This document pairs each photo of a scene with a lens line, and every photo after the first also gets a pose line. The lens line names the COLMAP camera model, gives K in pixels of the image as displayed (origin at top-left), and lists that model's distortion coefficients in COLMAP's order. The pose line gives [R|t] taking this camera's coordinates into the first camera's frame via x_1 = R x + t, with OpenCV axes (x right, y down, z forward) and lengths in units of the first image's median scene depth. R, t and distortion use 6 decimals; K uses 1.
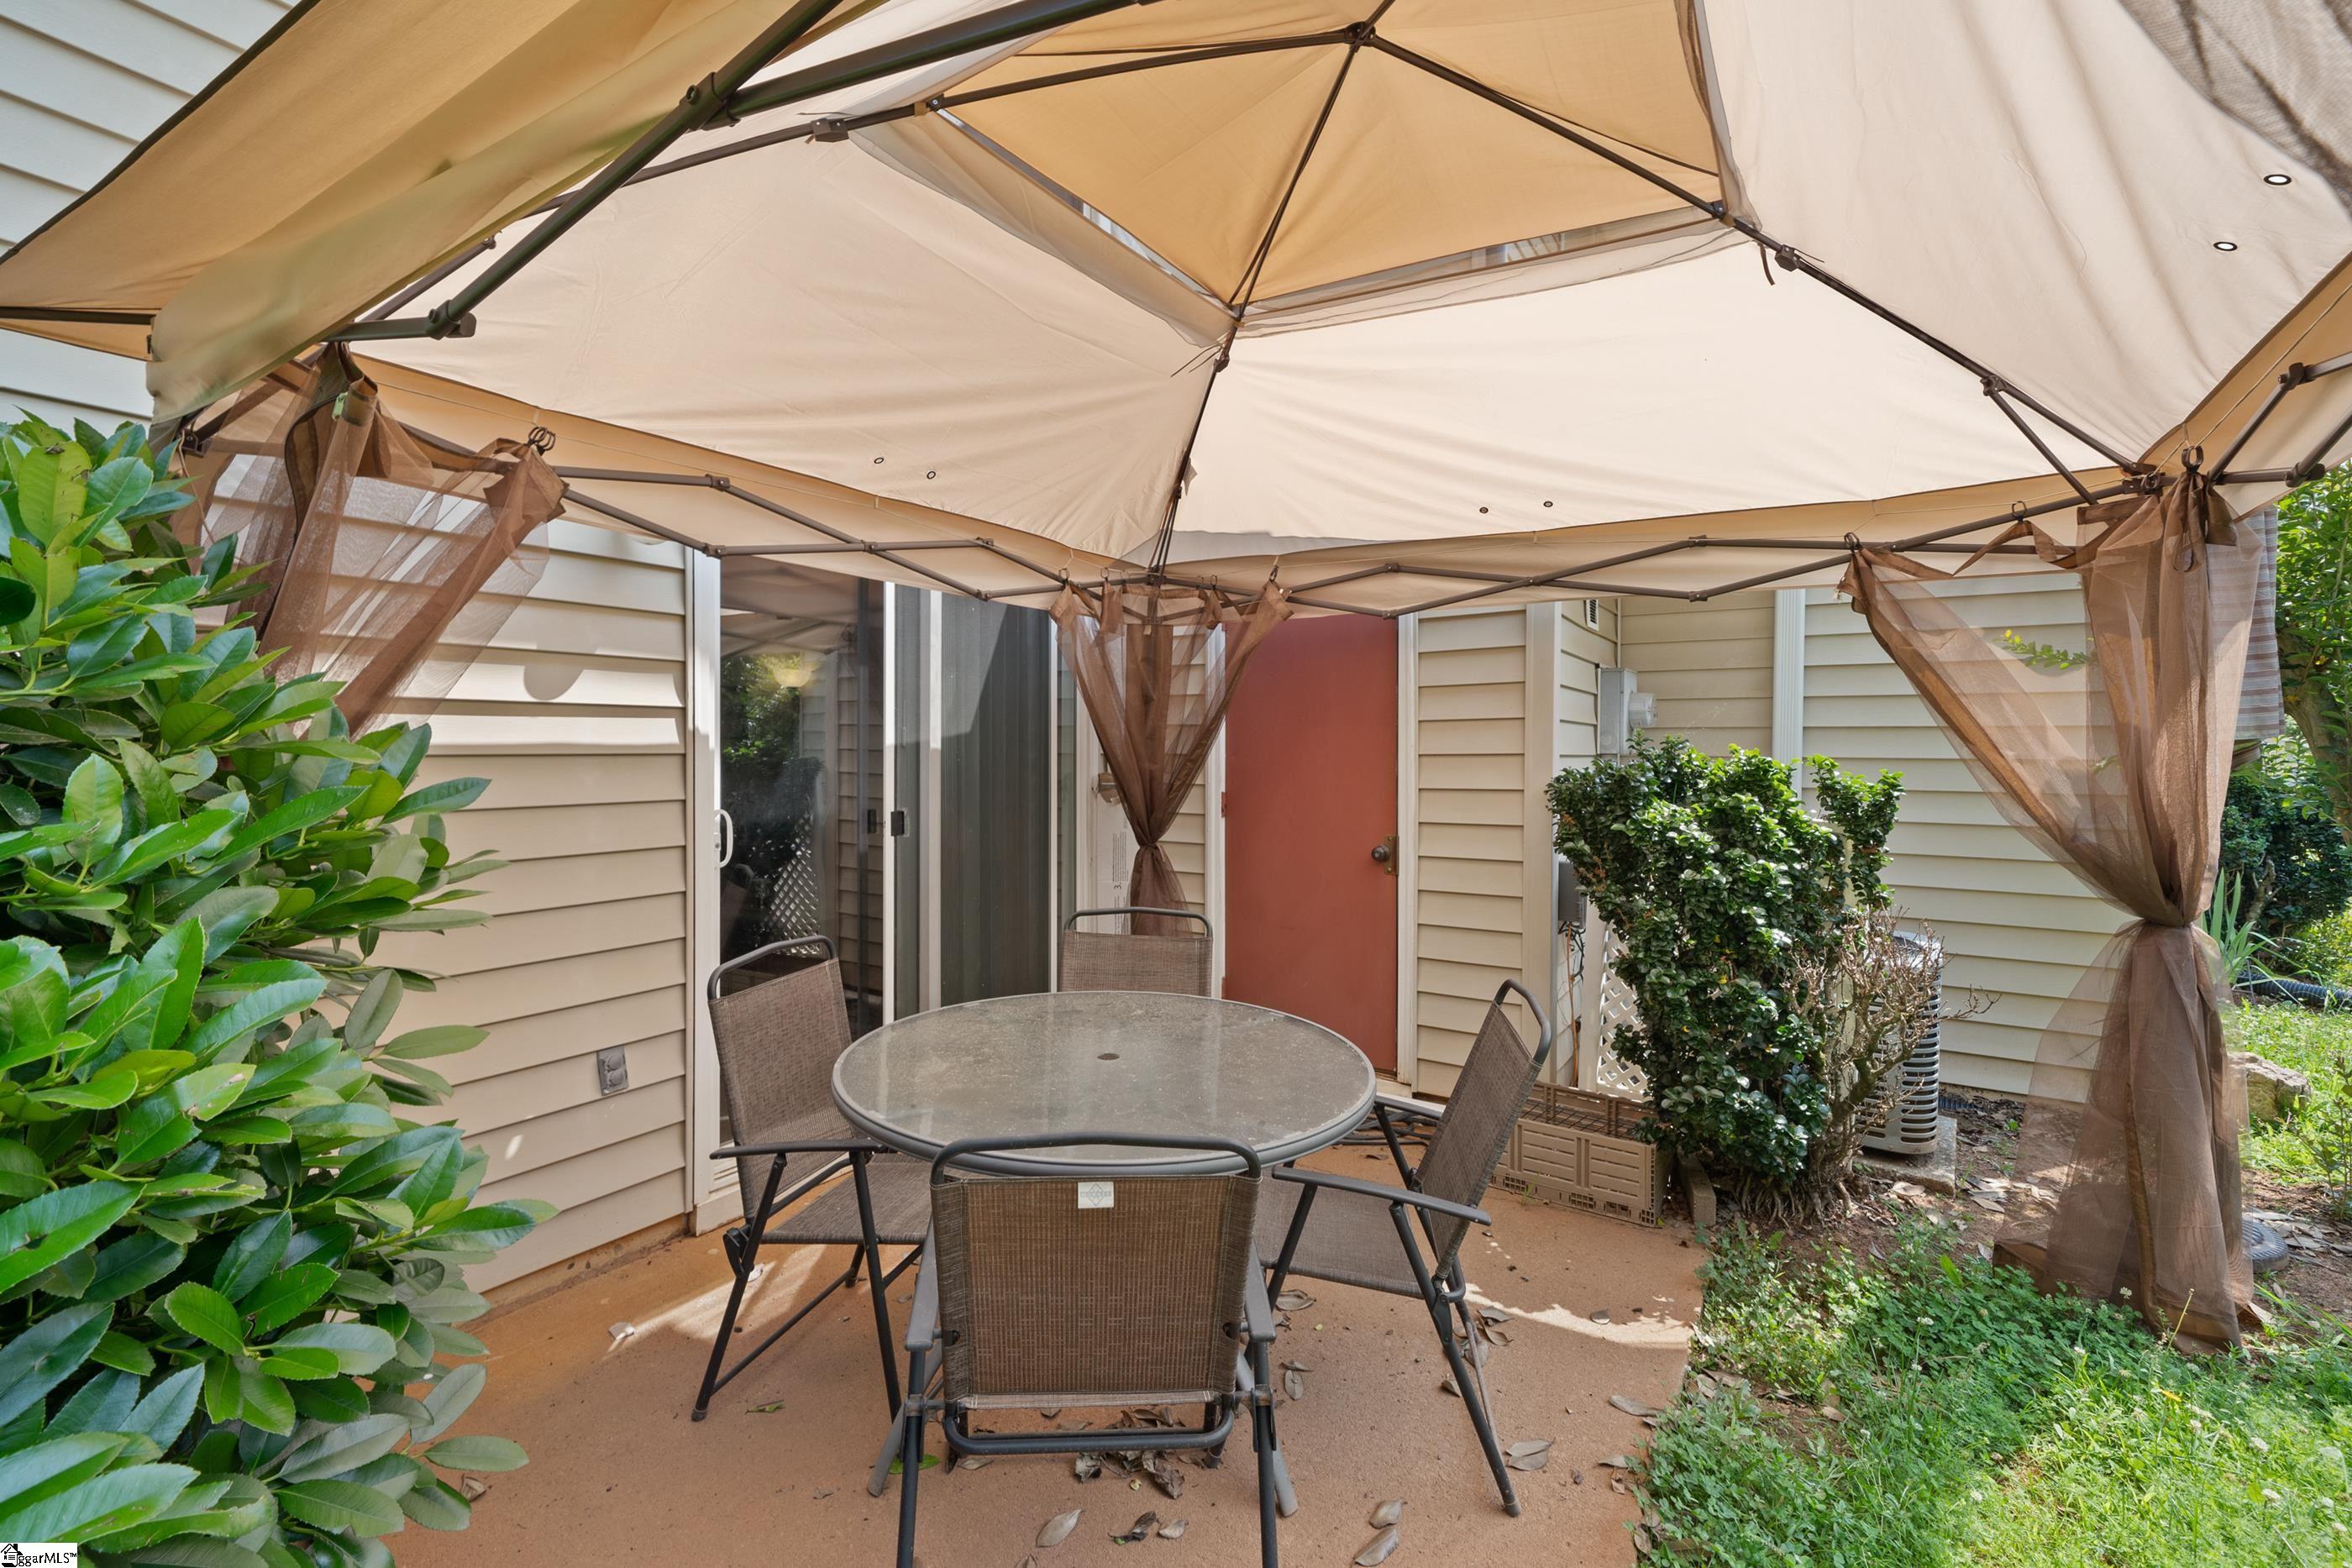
lens RADIAL K [[1048.7, 0, 1165.5], [0, 1048.7, 748.3], [0, 0, 1]] dist [0.018424, 0.000124]
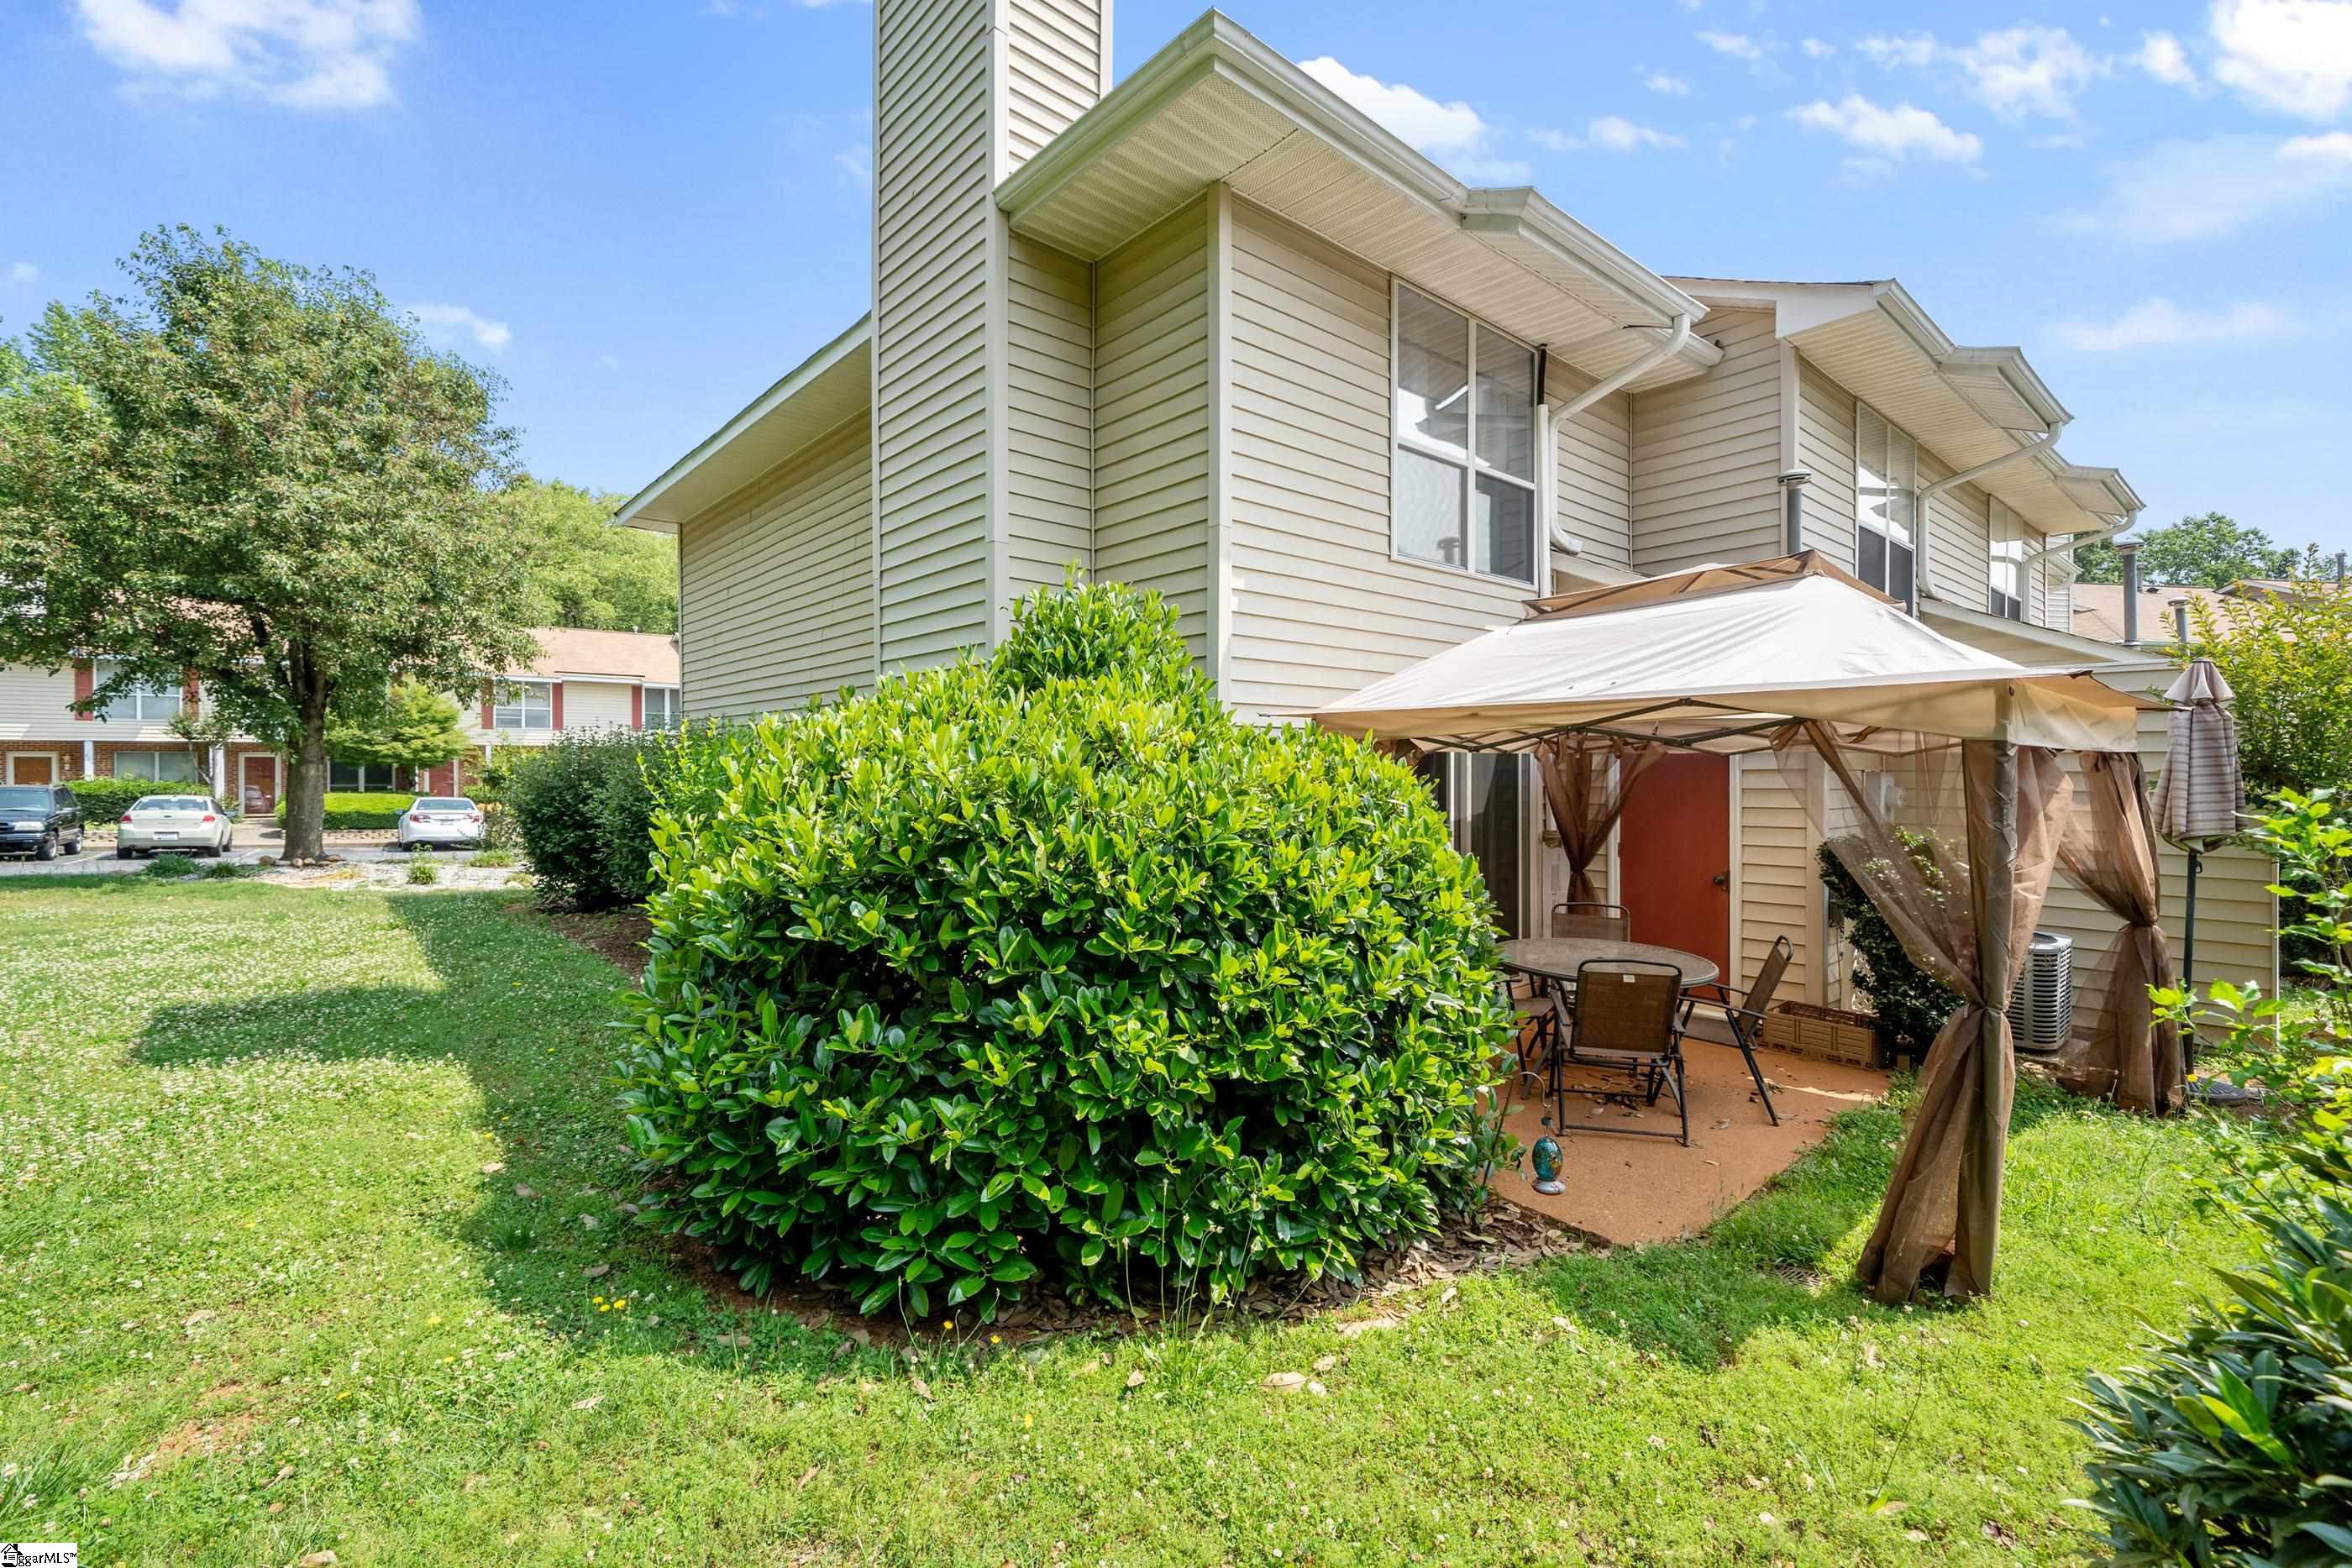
lens RADIAL K [[1010.4, 0, 1170.9], [0, 1010.4, 773.8], [0, 0, 1]] dist [0.008425, 0.000216]
pose [[0.959160, -0.002958, -0.282850, -0.263397], [0.004619, 0.999976, 0.005208, -0.123093], [0.282827, -0.006302, 0.959150, -1.201524]]
